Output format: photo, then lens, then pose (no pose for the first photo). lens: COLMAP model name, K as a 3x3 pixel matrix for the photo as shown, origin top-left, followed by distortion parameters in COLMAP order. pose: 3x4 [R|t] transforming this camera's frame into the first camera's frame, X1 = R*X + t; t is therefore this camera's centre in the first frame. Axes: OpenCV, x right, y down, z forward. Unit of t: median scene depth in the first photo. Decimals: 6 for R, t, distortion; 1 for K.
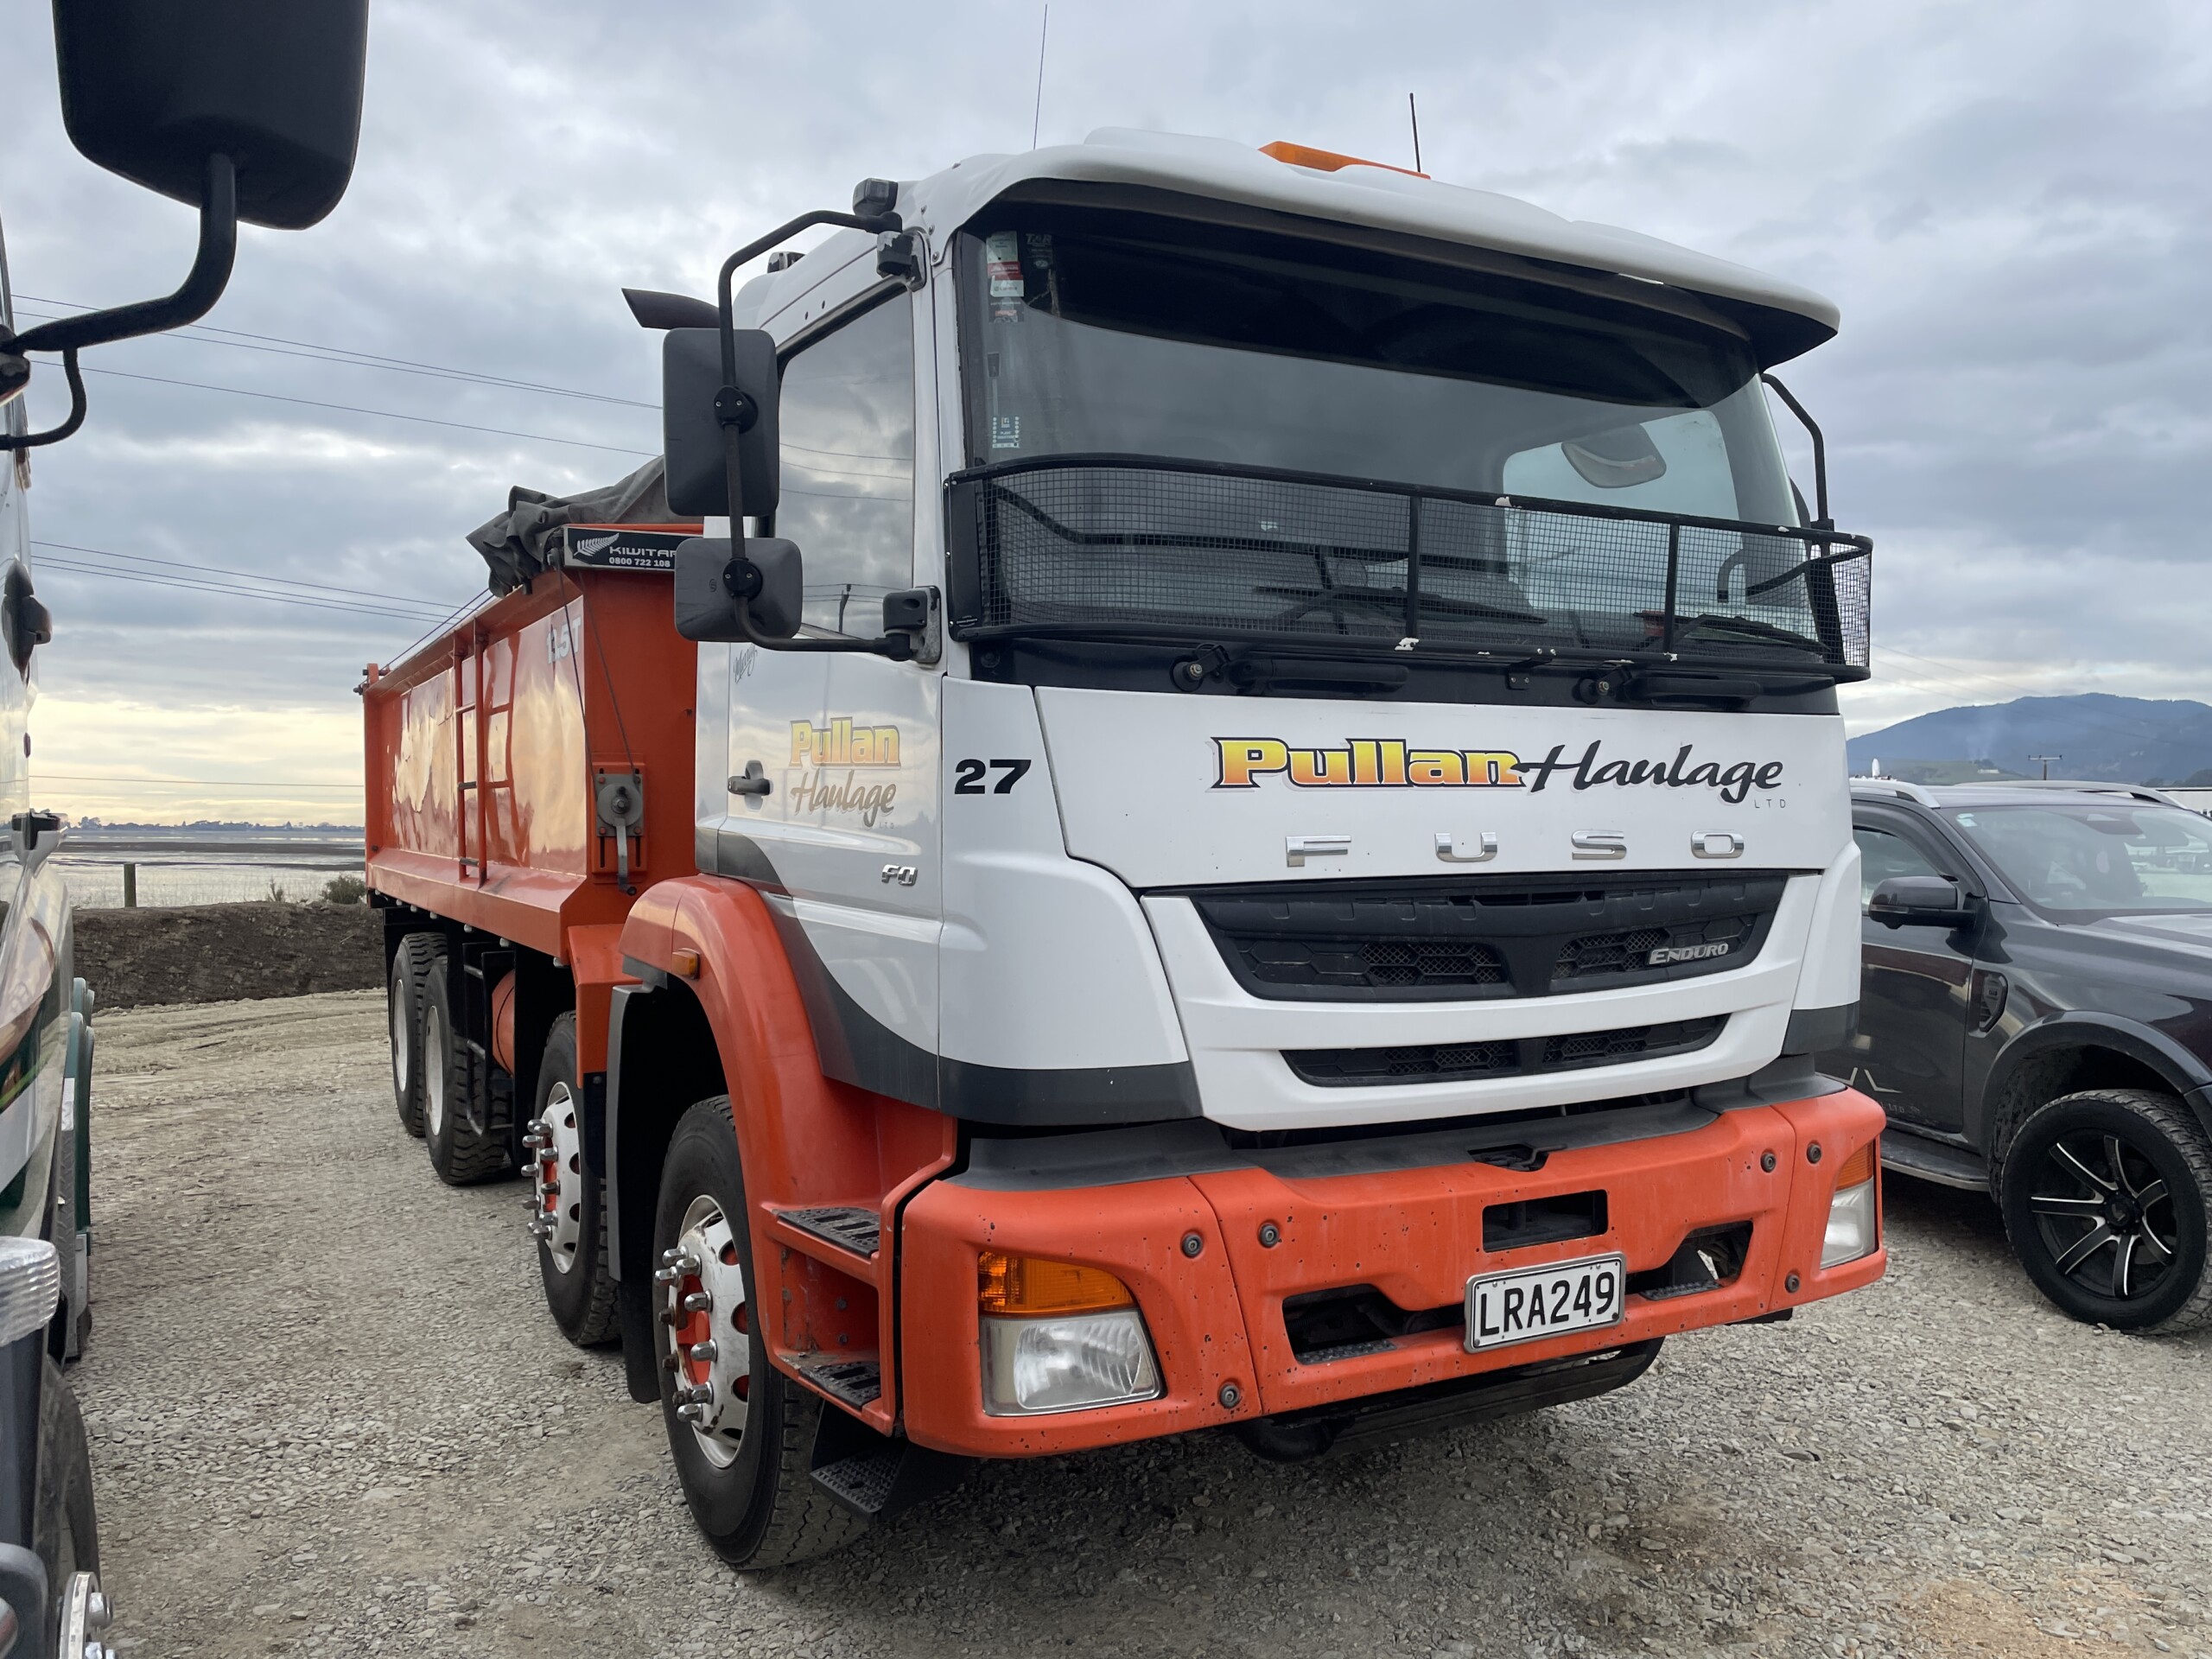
lens RADIAL K [[1679.3, 0, 1106.0], [0, 1679.3, 829.5], [0, 0, 1]] dist [0.086757, -0.119339]
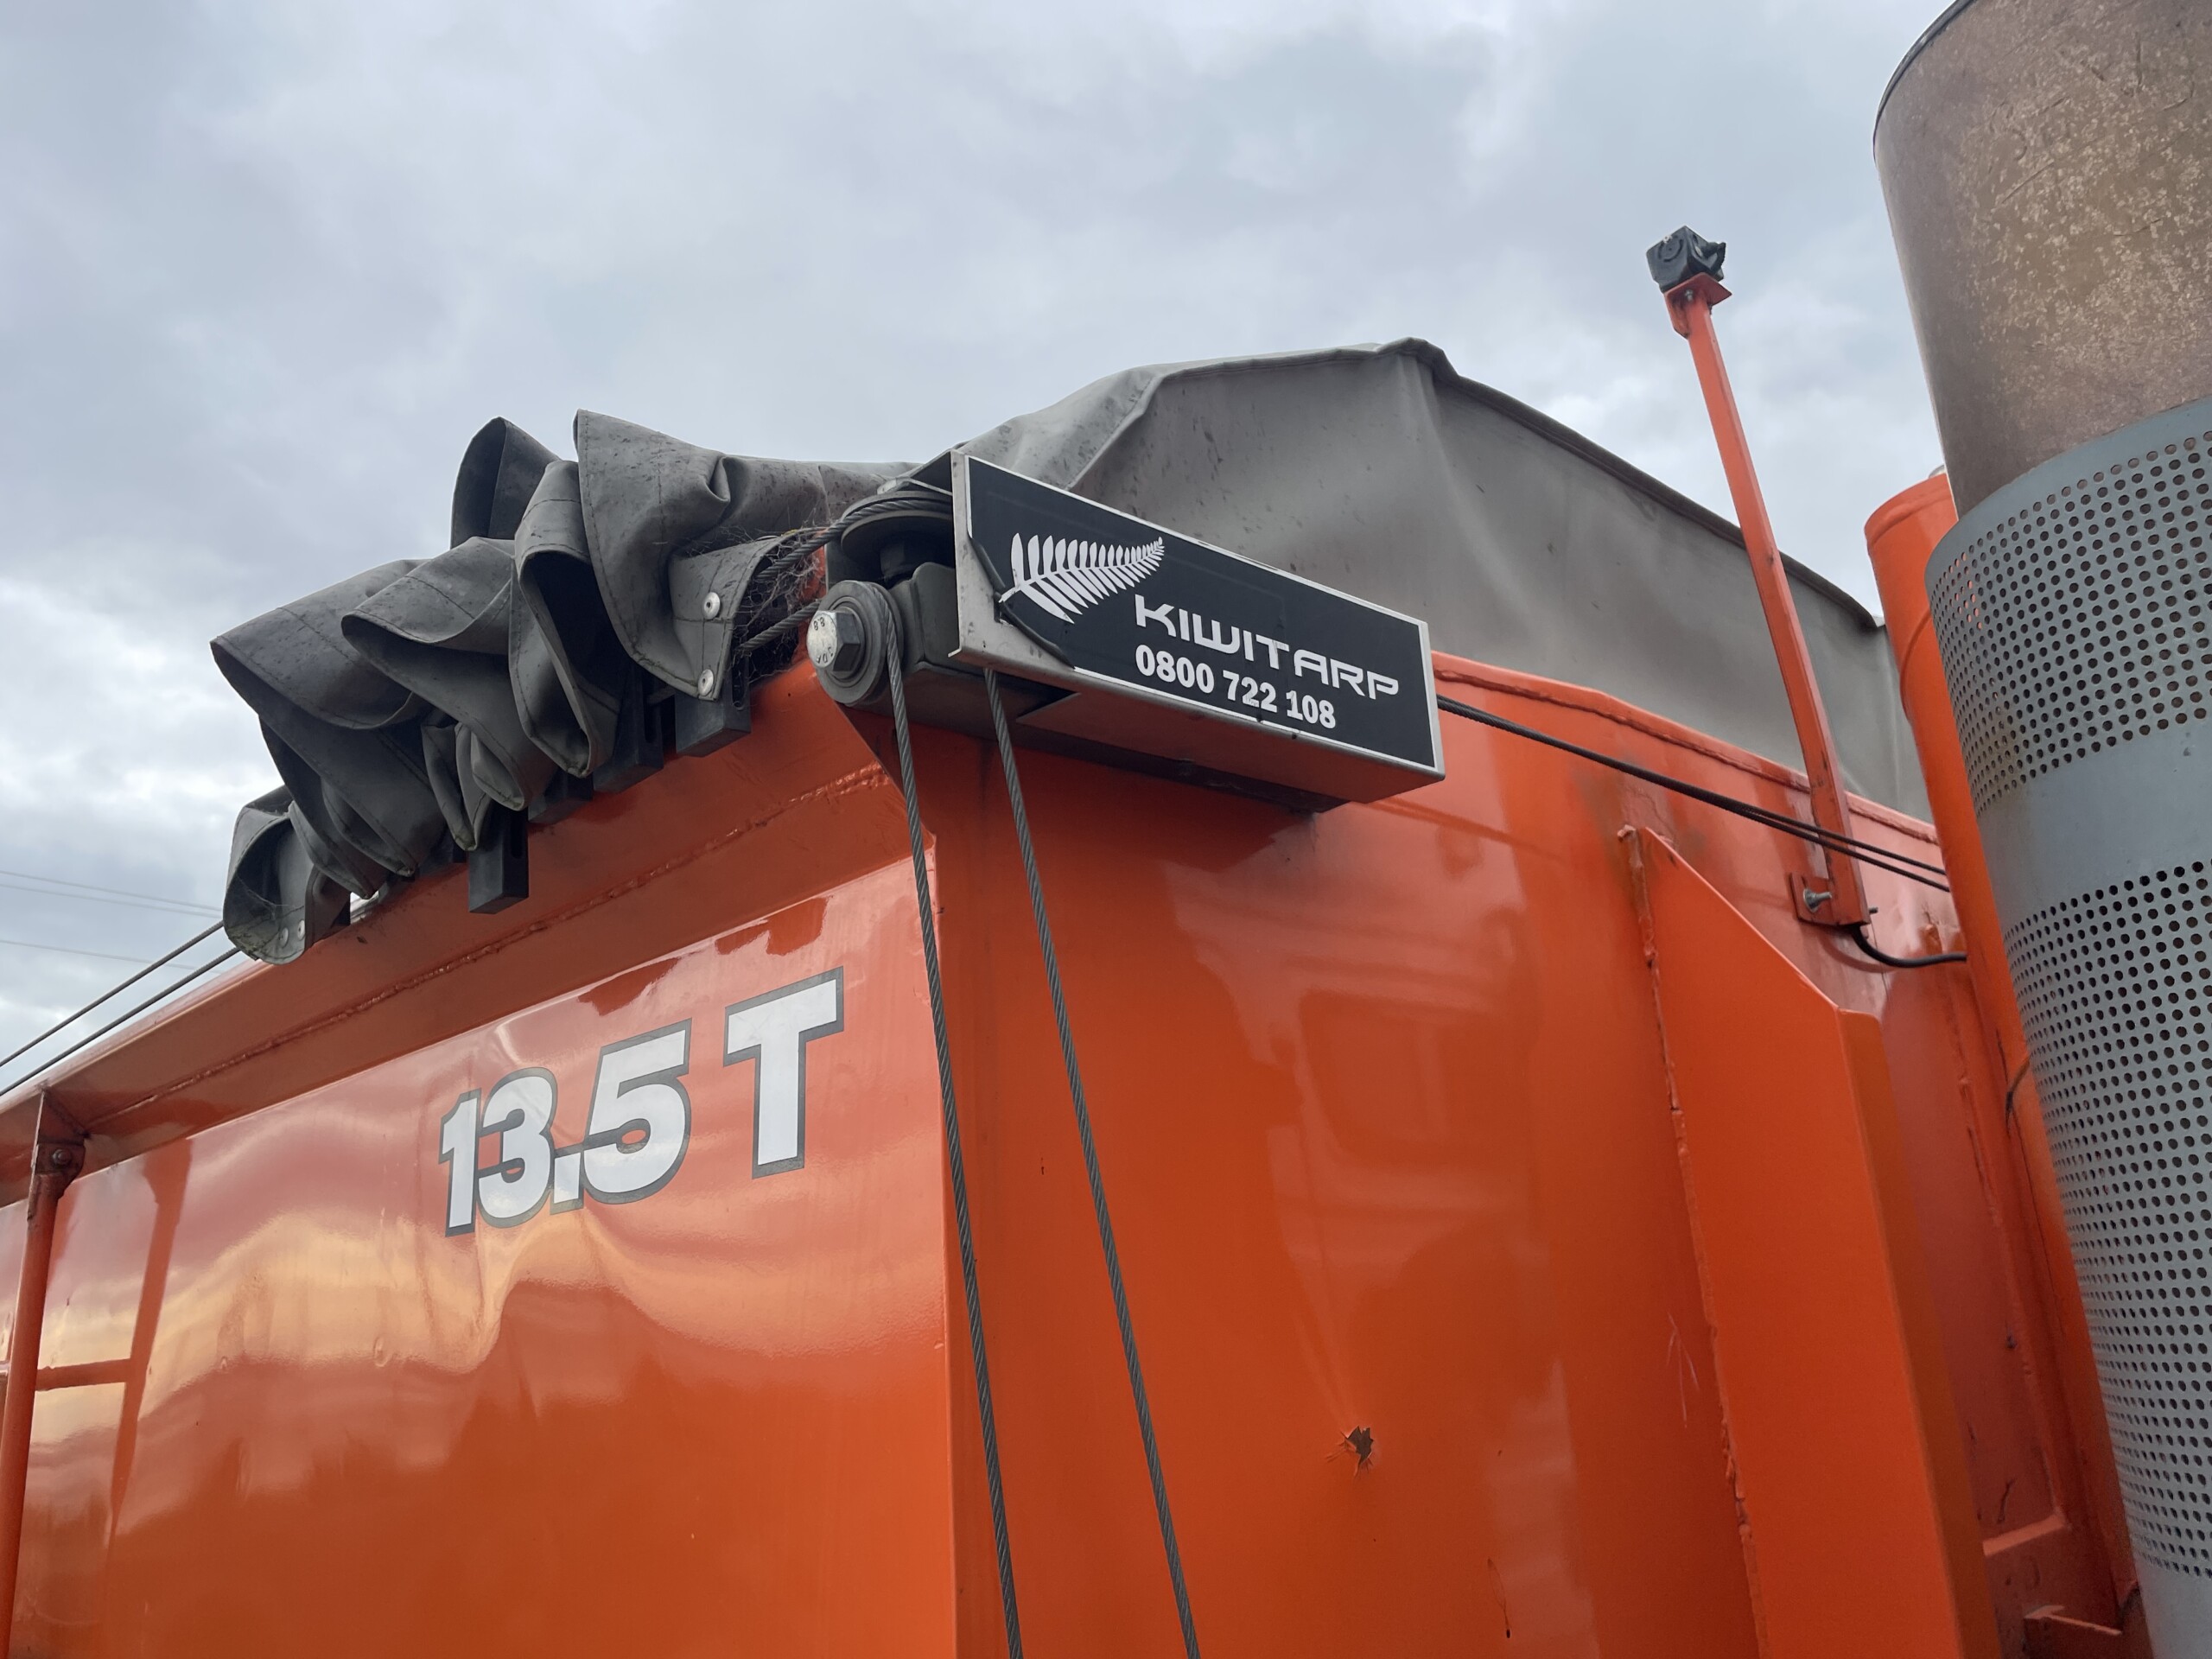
lens RADIAL K [[1679.3, 0, 1106.0], [0, 1679.3, 829.5], [0, 0, 1]] dist [0.086757, -0.119339]
pose [[0.962954, 0.034022, 0.267510, -0.895307], [0.050560, 0.951639, -0.303030, -0.208927], [-0.264883, 0.305329, 0.914664, 2.133106]]
